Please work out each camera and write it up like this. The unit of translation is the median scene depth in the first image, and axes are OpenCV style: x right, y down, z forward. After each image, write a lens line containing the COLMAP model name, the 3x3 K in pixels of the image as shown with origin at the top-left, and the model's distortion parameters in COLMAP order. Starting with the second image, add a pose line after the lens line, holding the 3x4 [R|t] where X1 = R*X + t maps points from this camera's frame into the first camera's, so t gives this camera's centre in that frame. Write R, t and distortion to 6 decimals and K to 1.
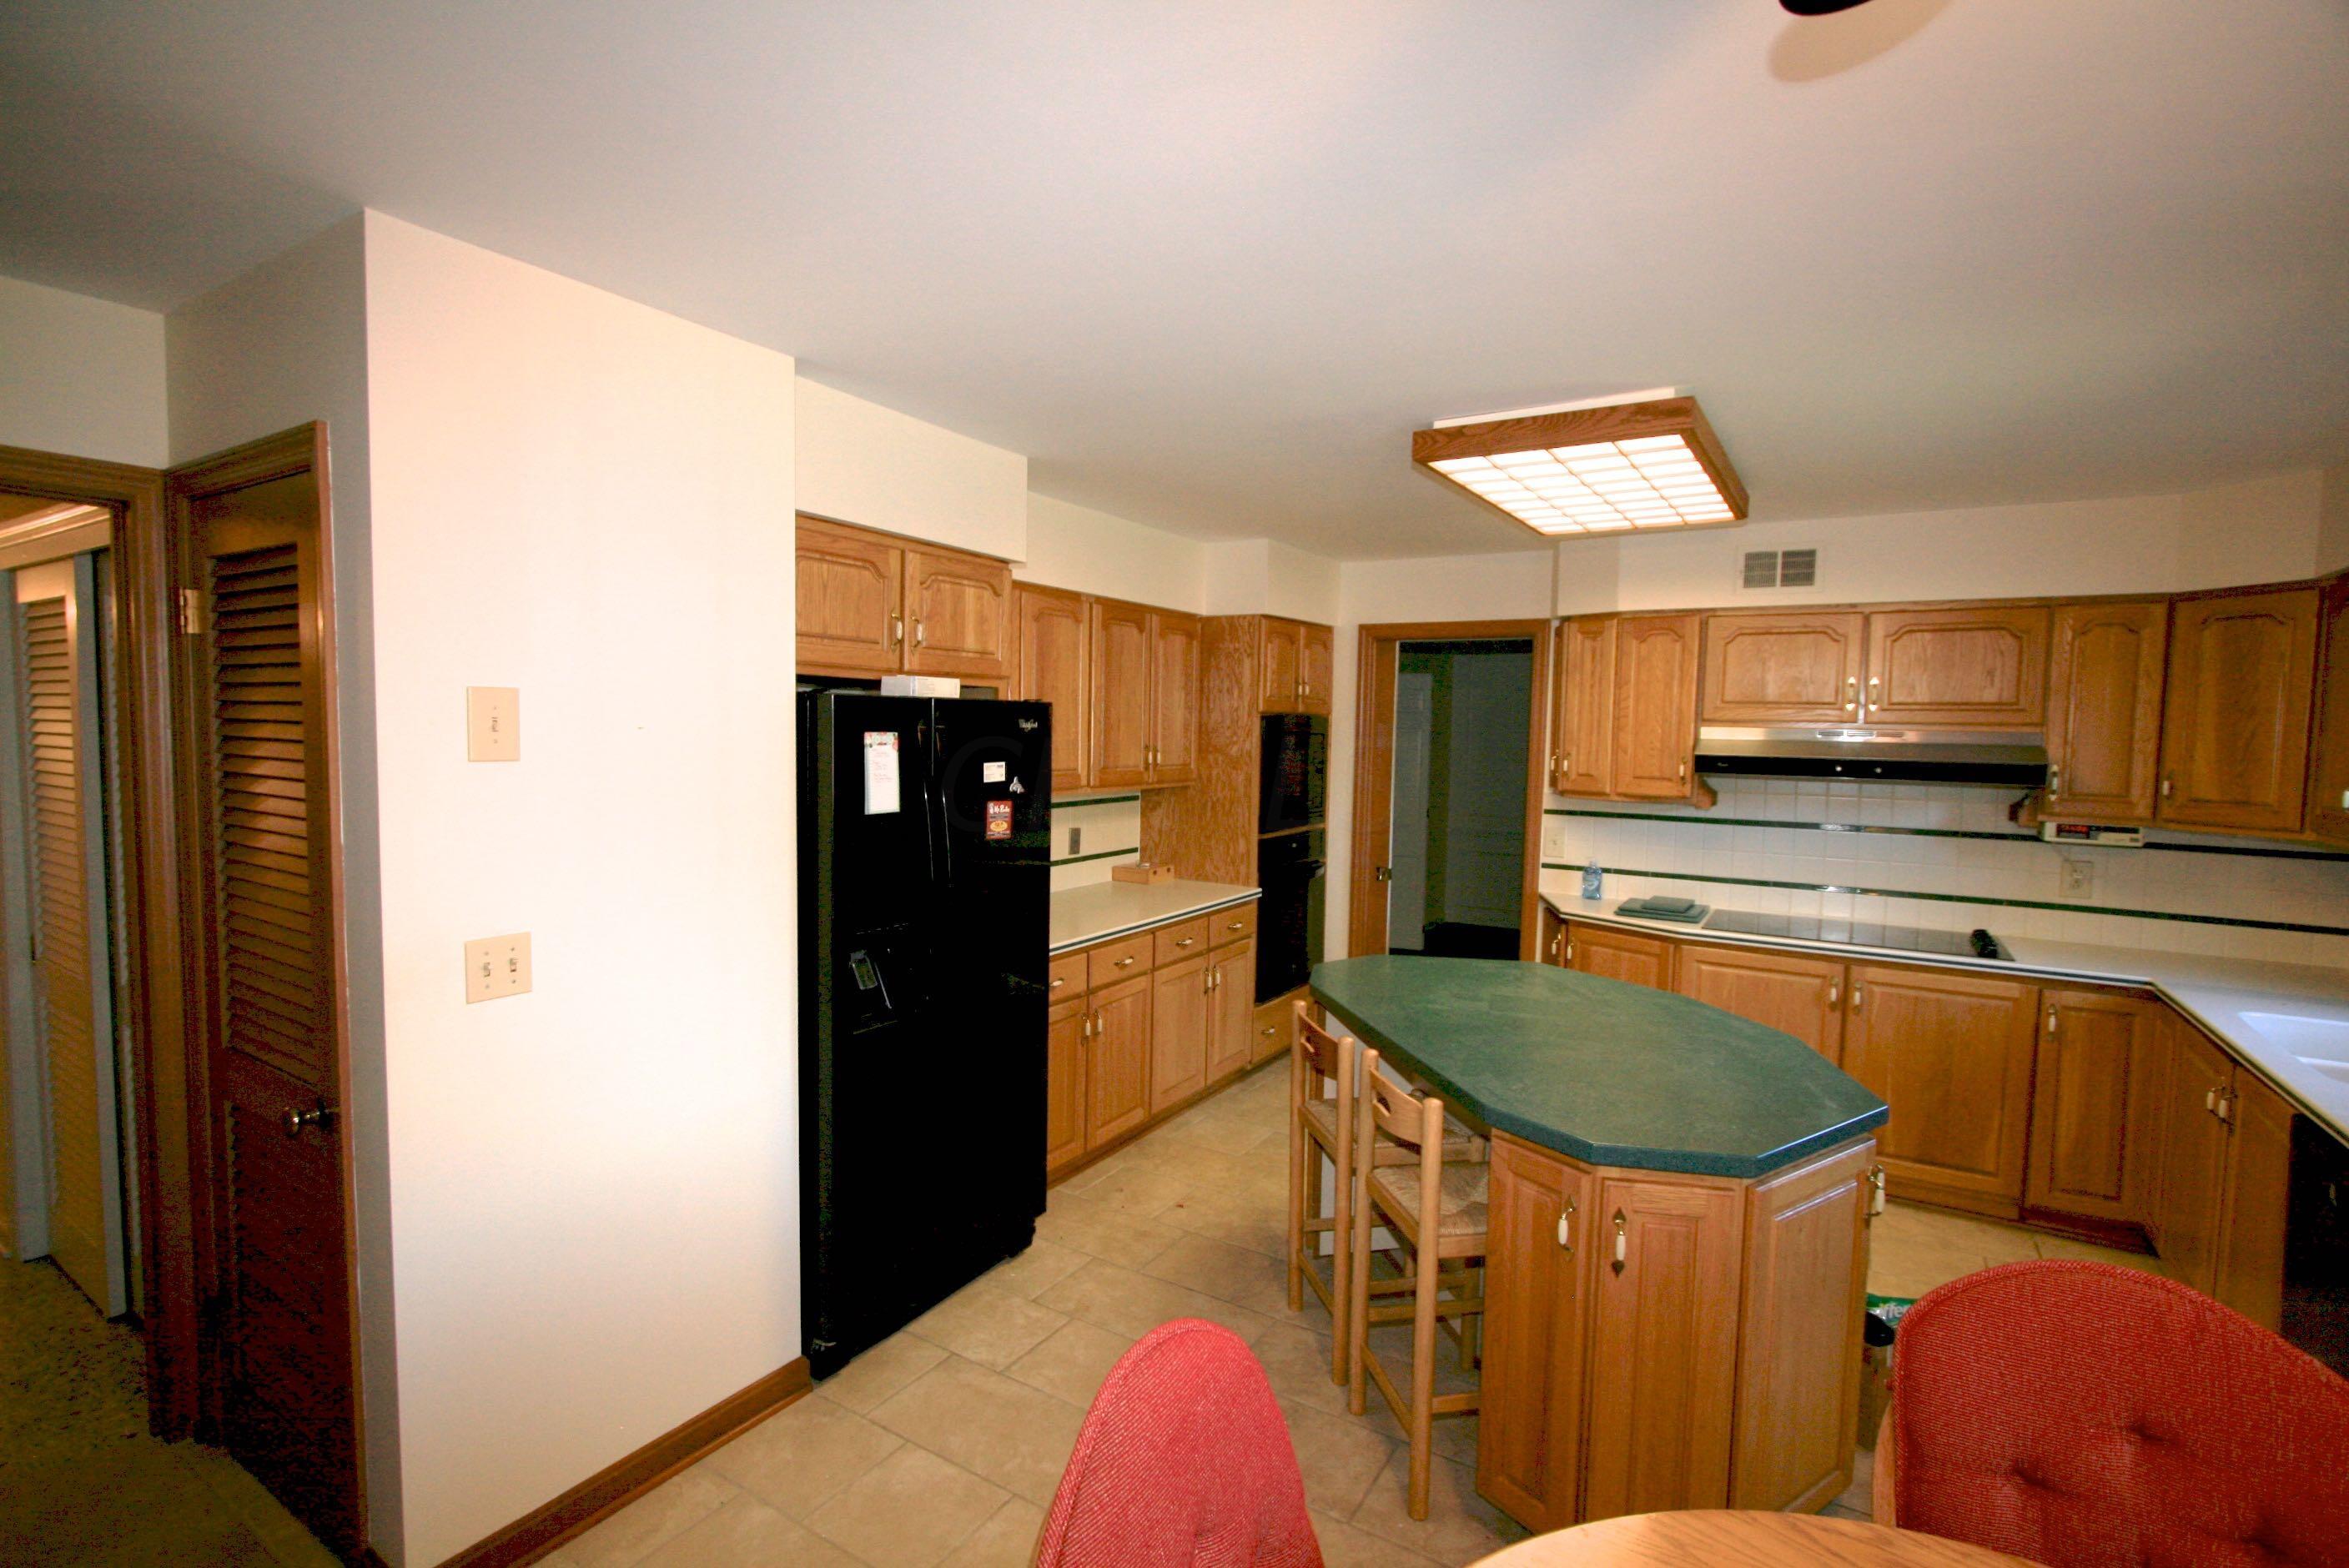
lens RADIAL K [[1088.9, 0, 1162.7], [0, 1088.9, 783.3], [0, 0, 1]] dist [-0.011675, -0.000319]
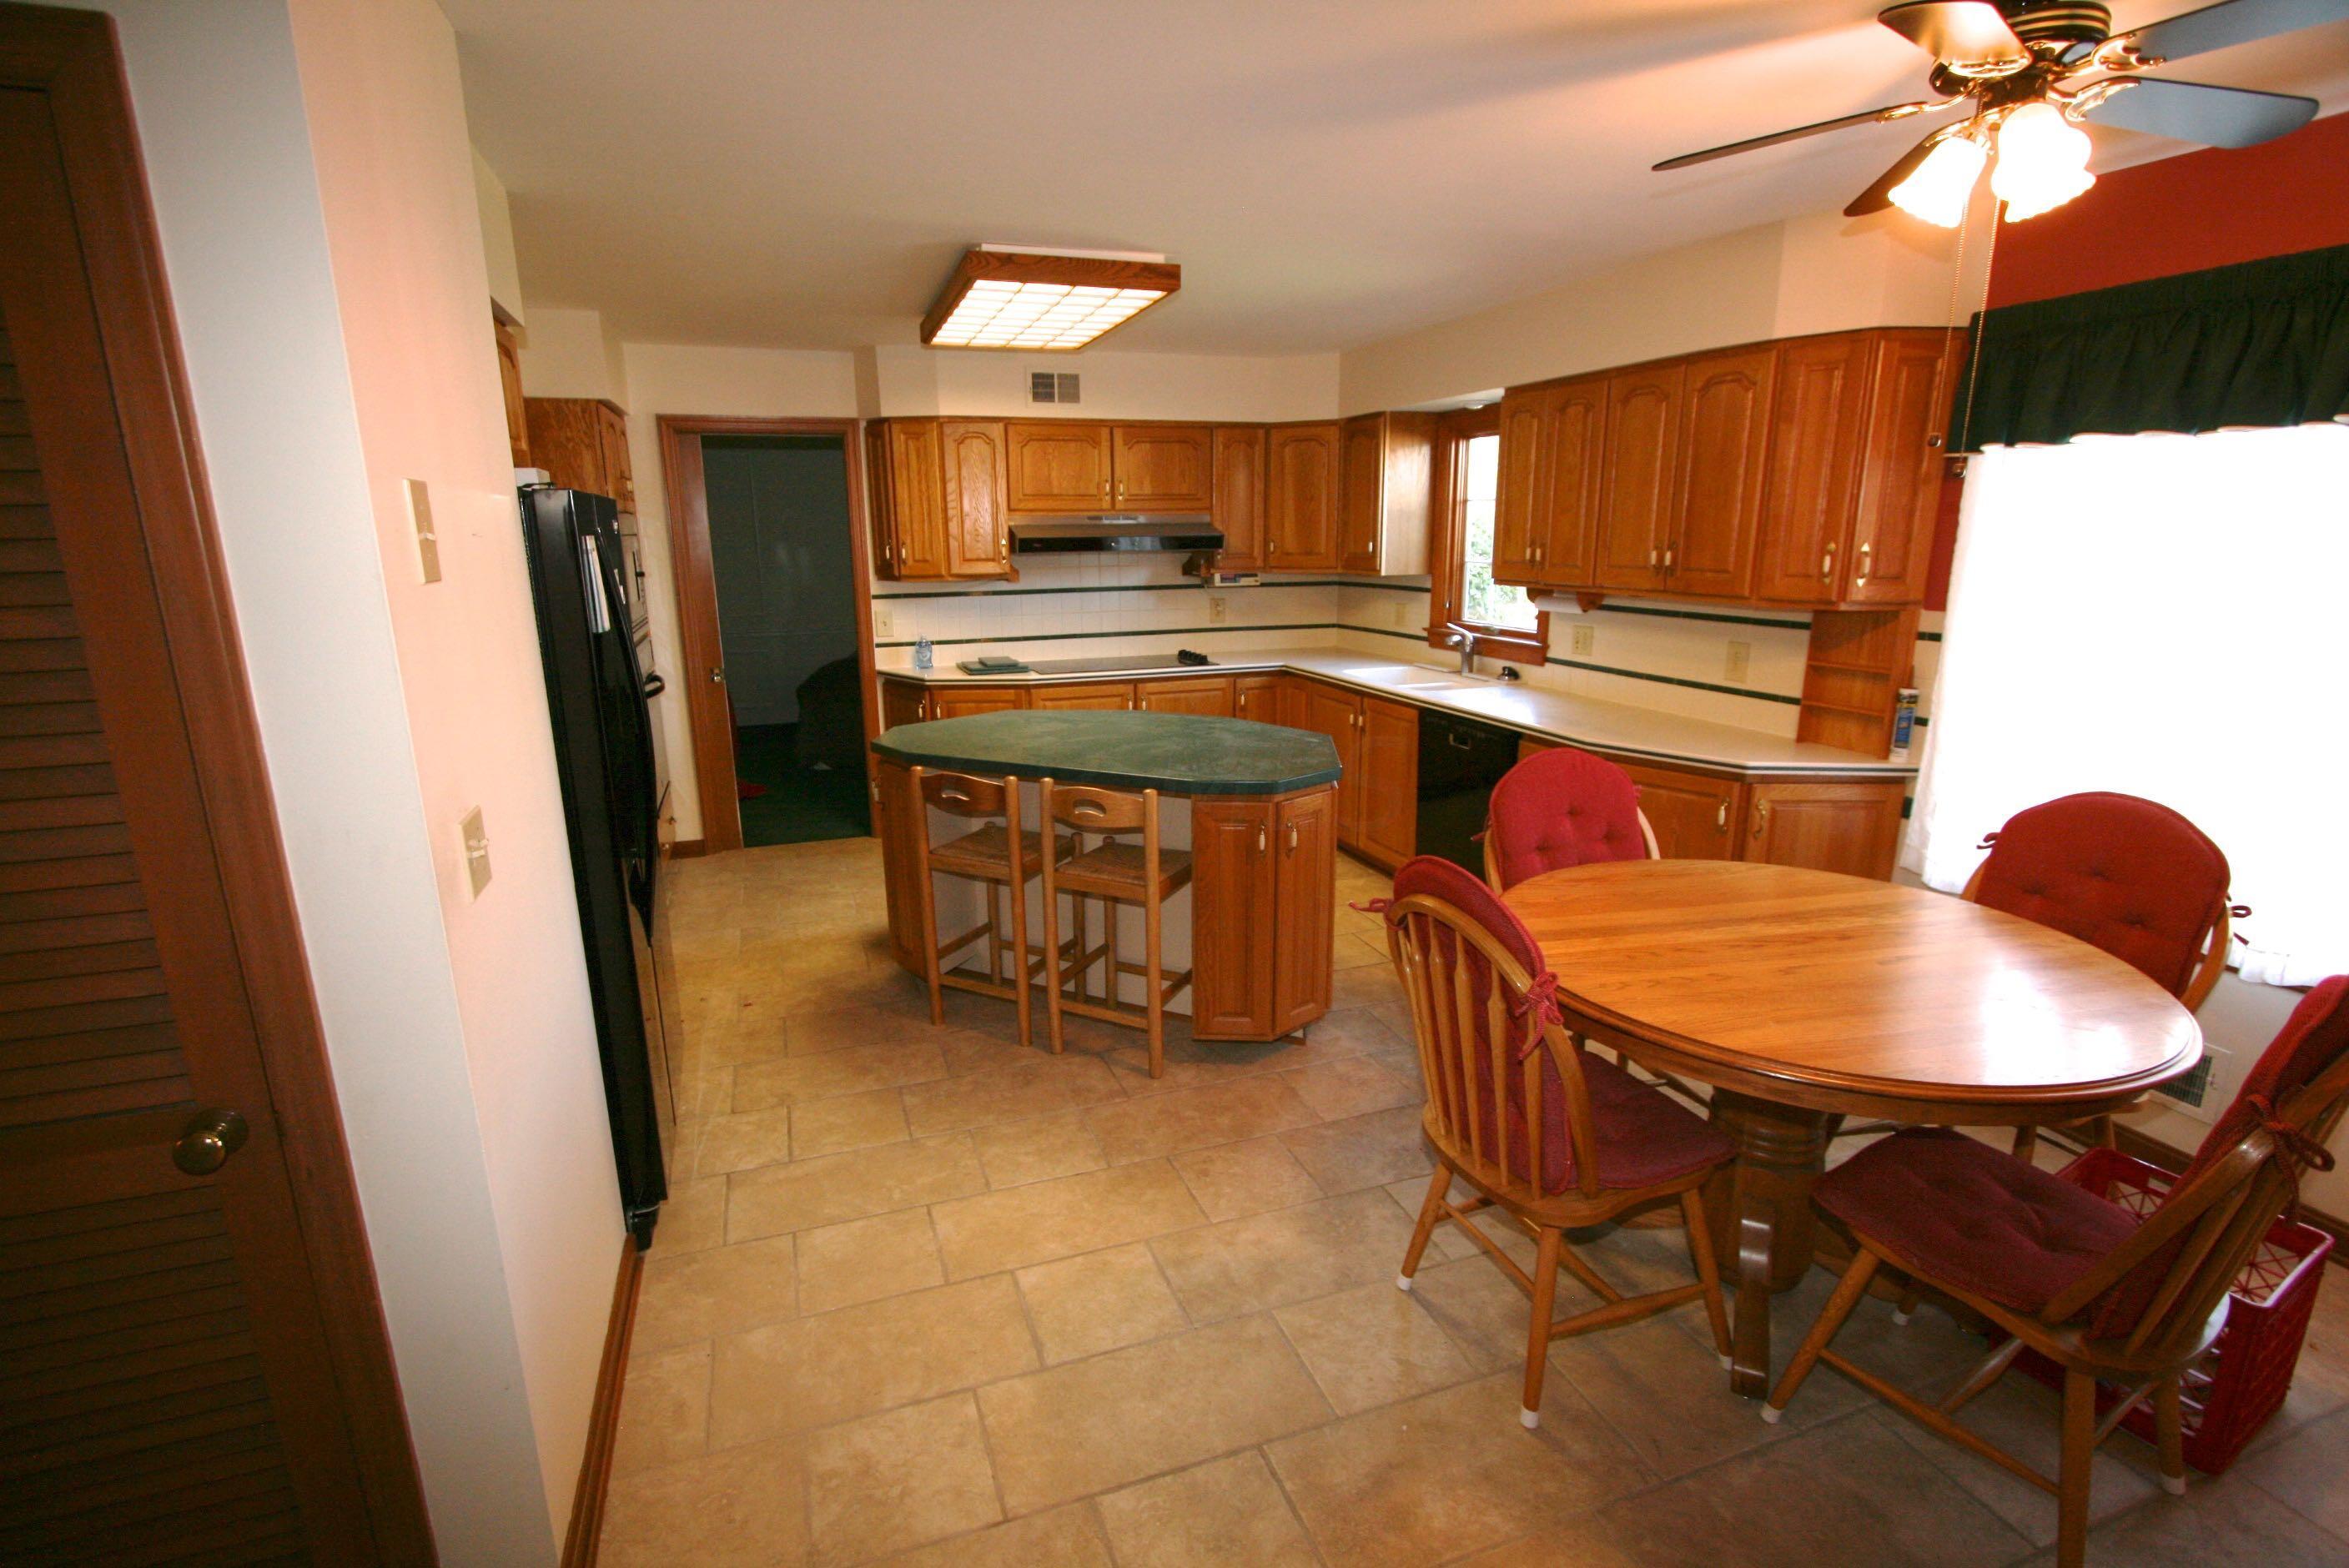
lens RADIAL K [[1088.9, 0, 1162.7], [0, 1088.9, 783.3], [0, 0, 1]] dist [-0.011675, -0.000319]
pose [[0.622431, -0.206065, 0.755061, -0.444429], [0.065266, 0.975024, 0.212293, -0.007097], [-0.779949, -0.082858, 0.620334, 0.070518]]
